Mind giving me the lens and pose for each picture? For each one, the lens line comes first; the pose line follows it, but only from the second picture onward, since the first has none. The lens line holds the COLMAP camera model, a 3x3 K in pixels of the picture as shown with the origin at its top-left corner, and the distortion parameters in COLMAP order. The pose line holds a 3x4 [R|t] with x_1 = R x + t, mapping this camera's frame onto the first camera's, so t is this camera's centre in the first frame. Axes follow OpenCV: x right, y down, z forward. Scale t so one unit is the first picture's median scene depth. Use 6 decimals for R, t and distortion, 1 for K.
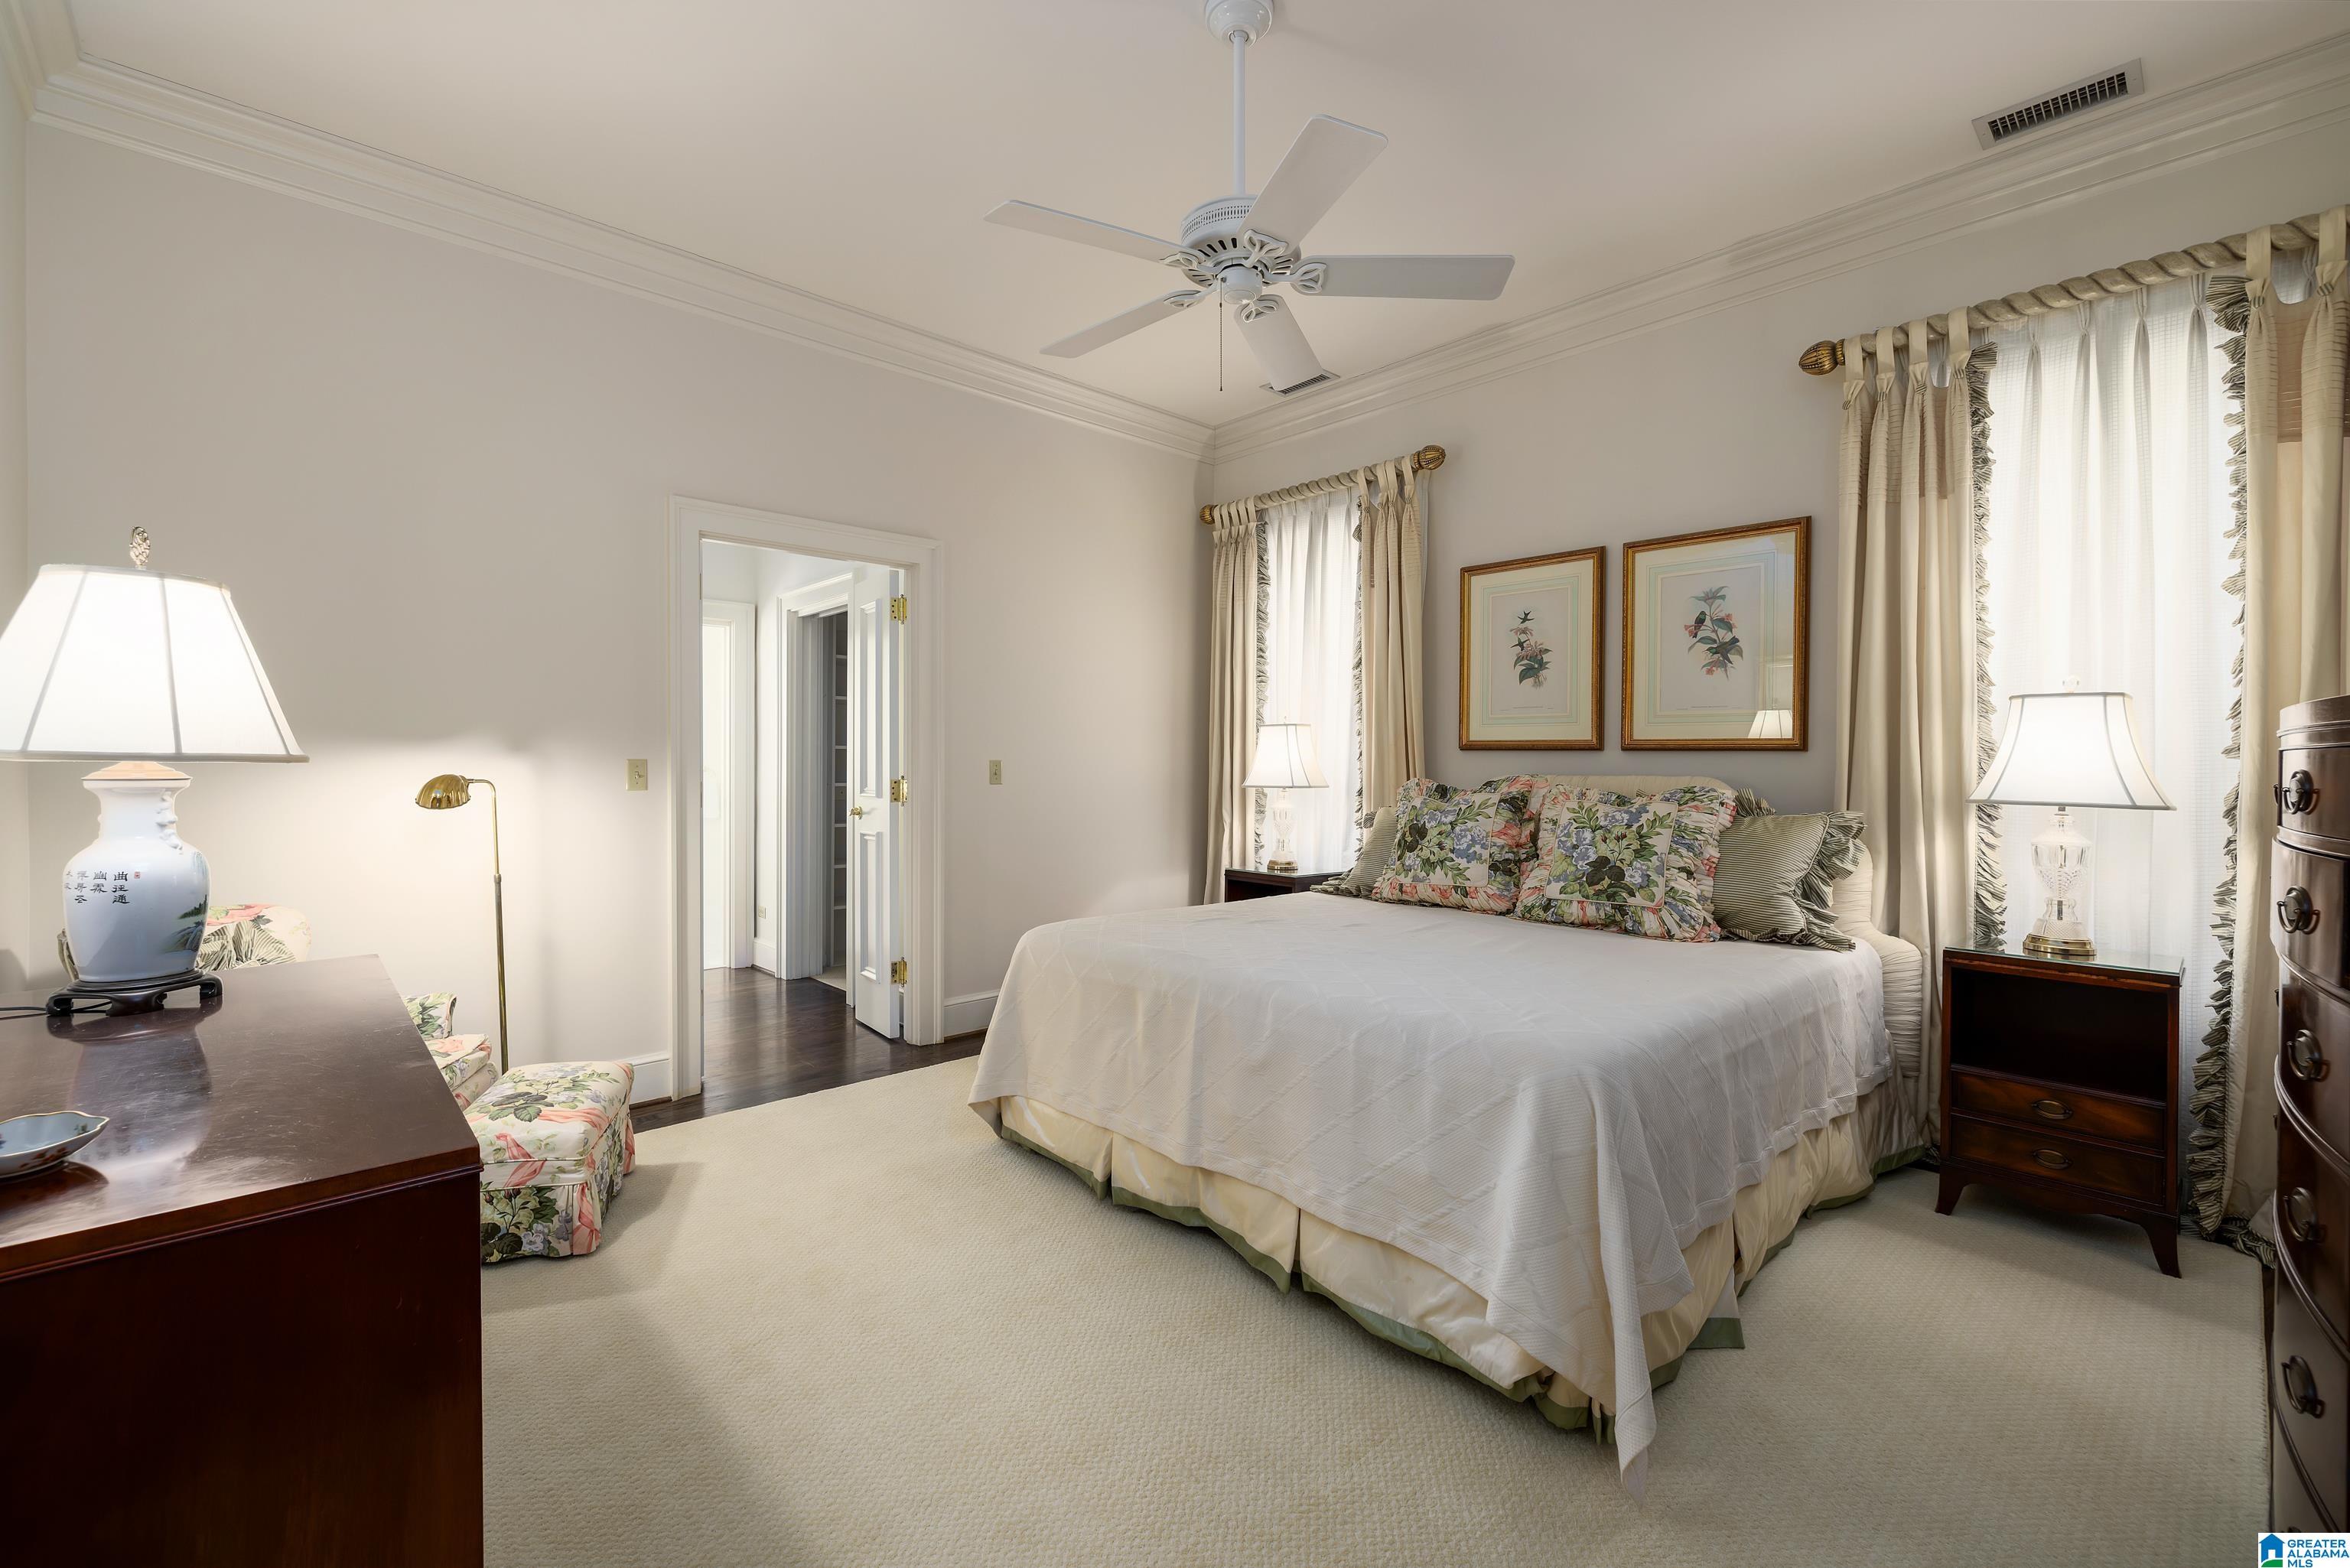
lens RADIAL K [[991.6, 0, 1175.0], [0, 991.6, 784.0], [0, 0, 1]] dist [-0.000800, 0.000080]
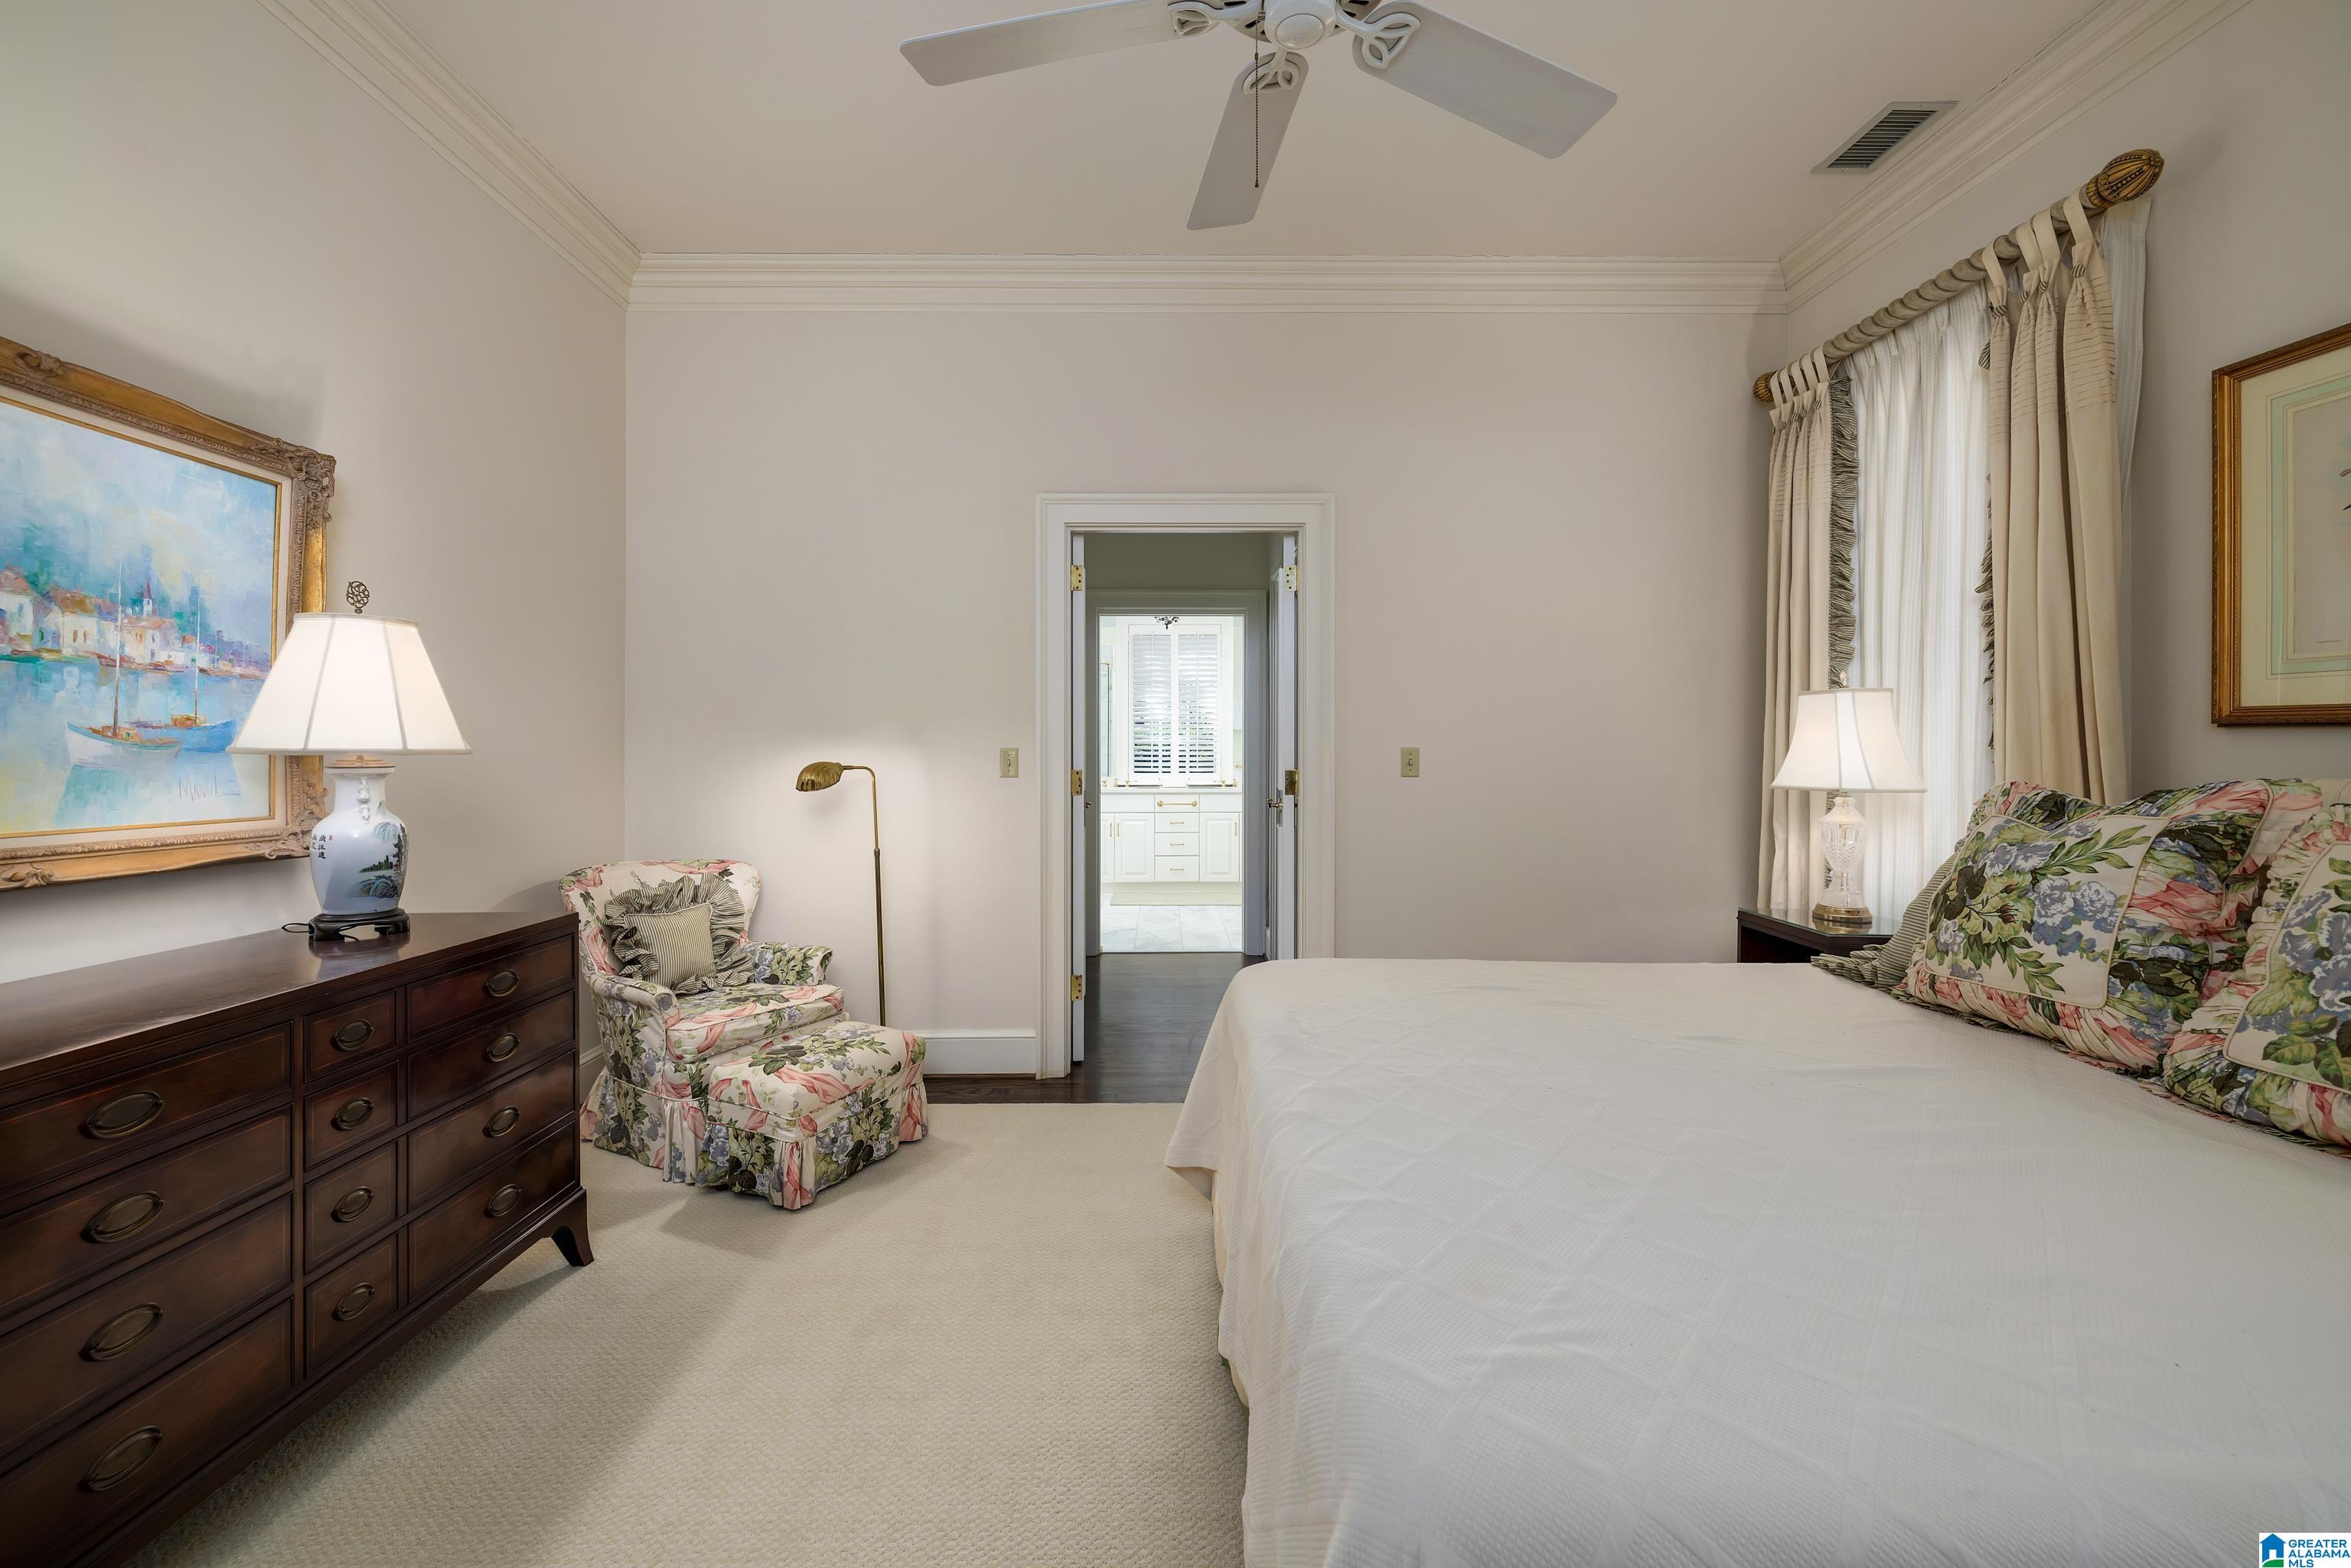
lens RADIAL K [[1011.1, 0, 1163.7], [0, 1011.1, 746.7], [0, 0, 1]] dist [0.004020, 0.000424]
pose [[0.732053, -0.002185, -0.681244, 0.310399], [-0.012763, 0.999775, -0.016922, -0.010310], [0.681128, 0.021083, 0.731861, 0.316148]]
